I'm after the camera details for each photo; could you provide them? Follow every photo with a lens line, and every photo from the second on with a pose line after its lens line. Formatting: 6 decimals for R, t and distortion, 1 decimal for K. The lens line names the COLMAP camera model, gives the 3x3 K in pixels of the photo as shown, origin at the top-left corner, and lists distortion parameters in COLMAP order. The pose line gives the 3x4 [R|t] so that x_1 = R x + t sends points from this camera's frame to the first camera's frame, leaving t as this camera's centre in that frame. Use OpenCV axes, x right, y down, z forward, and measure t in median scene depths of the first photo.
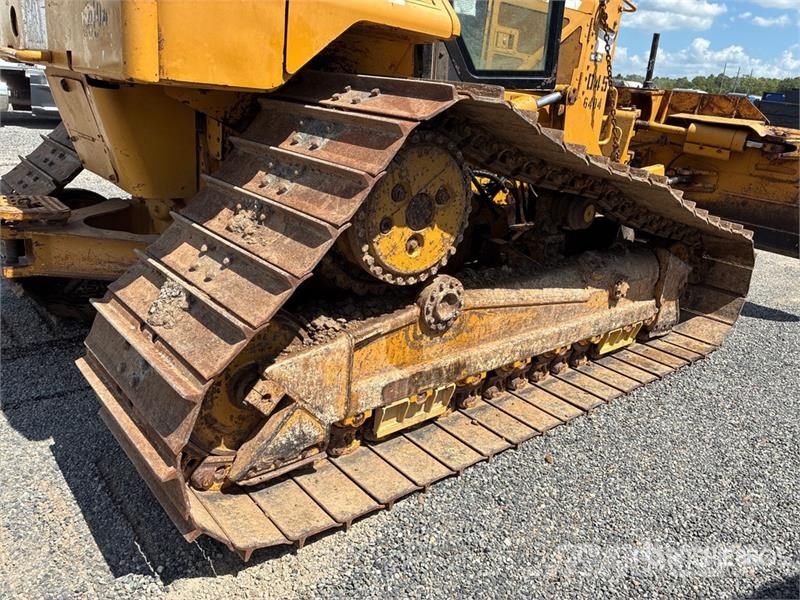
lens RADIAL K [[609.5, 0, 393.6], [0, 609.5, 294.2], [0, 0, 1]] dist [0.052345, -0.077164]
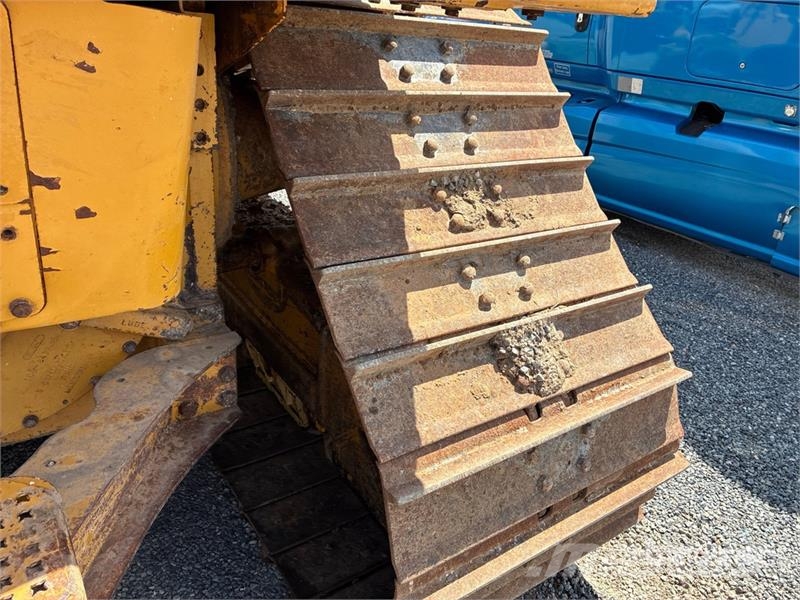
lens RADIAL K [[609.5, 0, 400.4], [0, 609.5, 294.2], [0, 0, 1]] dist [0.052345, -0.077164]
pose [[0.100014, -0.485781, 0.868340, -0.760387], [0.243118, 0.858194, 0.452103, -0.311244], [-0.964827, 0.165893, 0.203934, 0.815088]]
